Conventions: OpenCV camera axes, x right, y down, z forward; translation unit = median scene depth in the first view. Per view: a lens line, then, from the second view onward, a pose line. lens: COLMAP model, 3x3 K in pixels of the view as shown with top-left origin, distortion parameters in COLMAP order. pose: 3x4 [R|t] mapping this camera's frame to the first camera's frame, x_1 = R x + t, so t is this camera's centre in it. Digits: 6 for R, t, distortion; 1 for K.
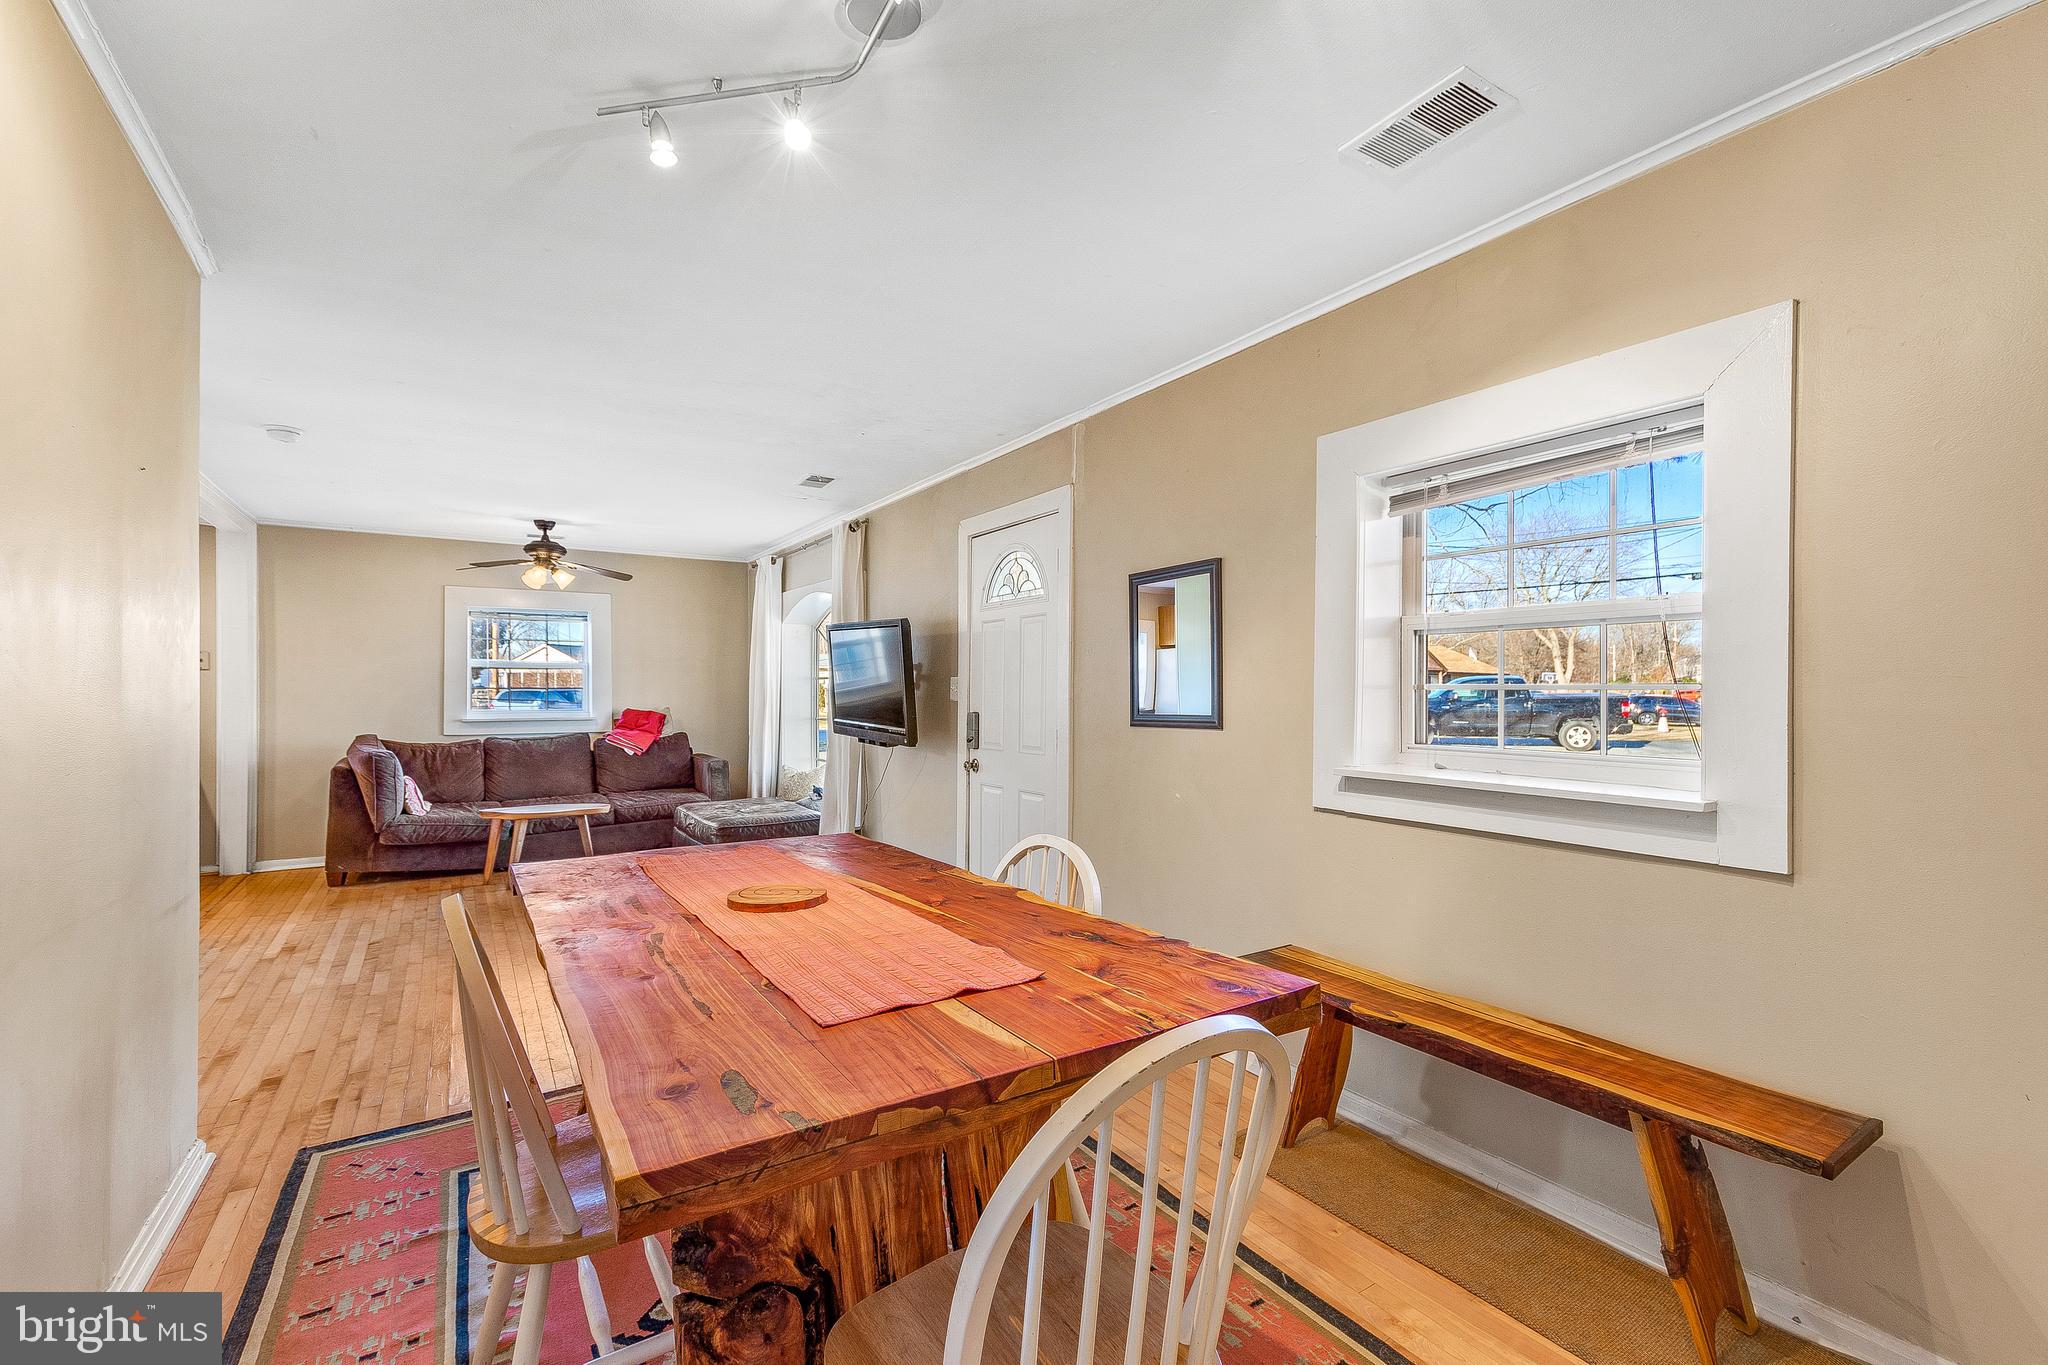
lens RADIAL K [[874.4, 0, 1024.0], [0, 874.4, 682.5], [0, 0, 1]] dist [0.011961, -0.000202]
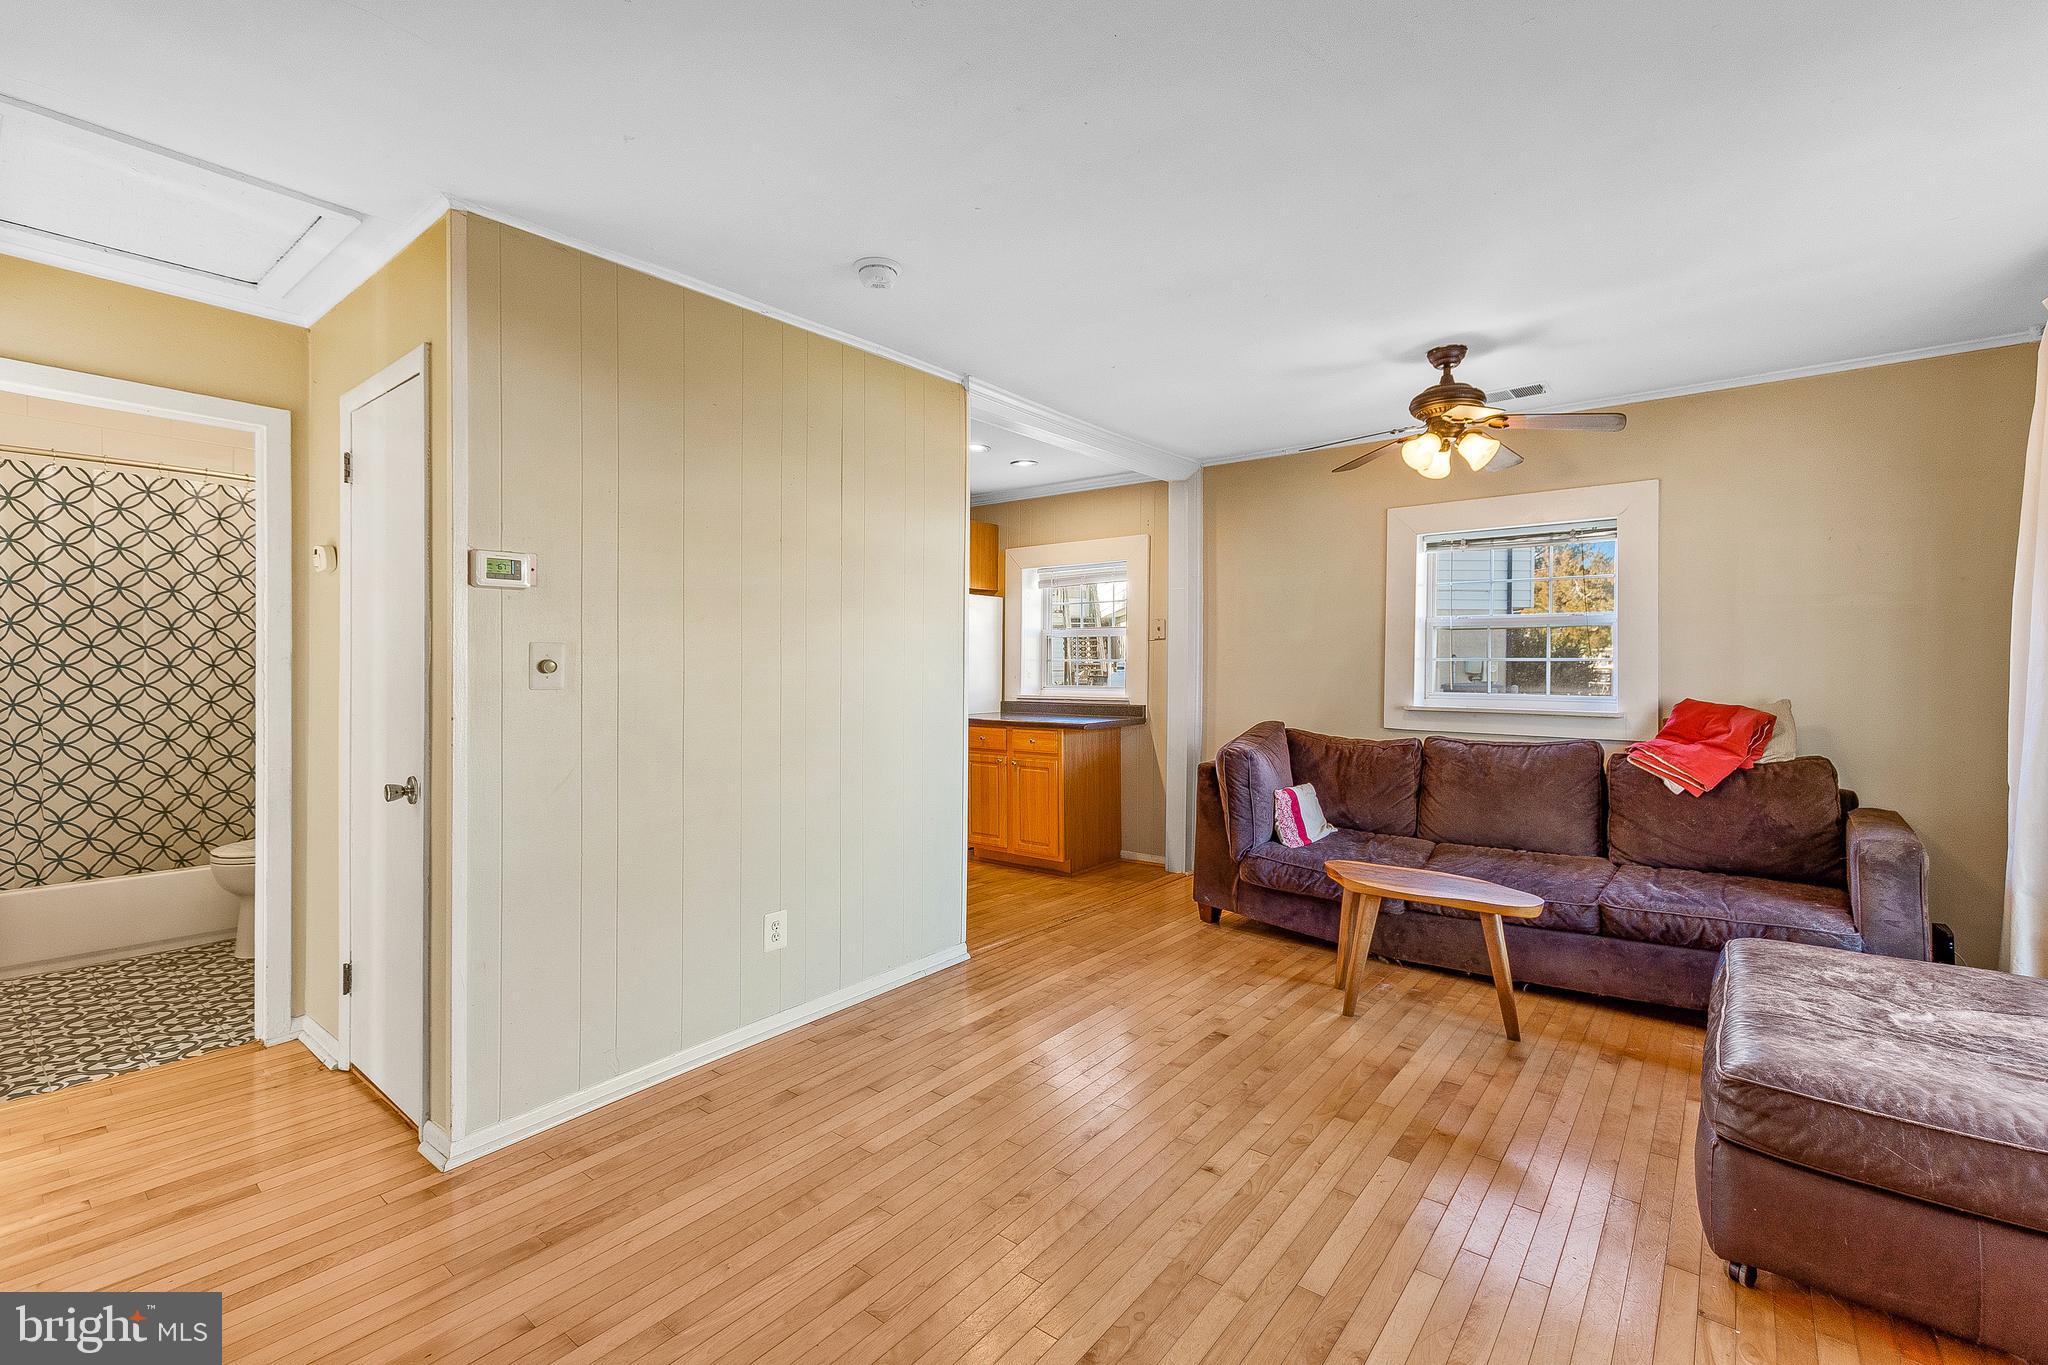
lens RADIAL K [[892.1, 0, 1025.7], [0, 892.1, 668.7], [0, 0, 1]] dist [0.000060, -0.000108]
pose [[0.312027, 0.009766, -0.950023, -0.093258], [0.004825, 0.999918, 0.011863, 0.004930], [0.950061, -0.008285, 0.311954, 0.531607]]
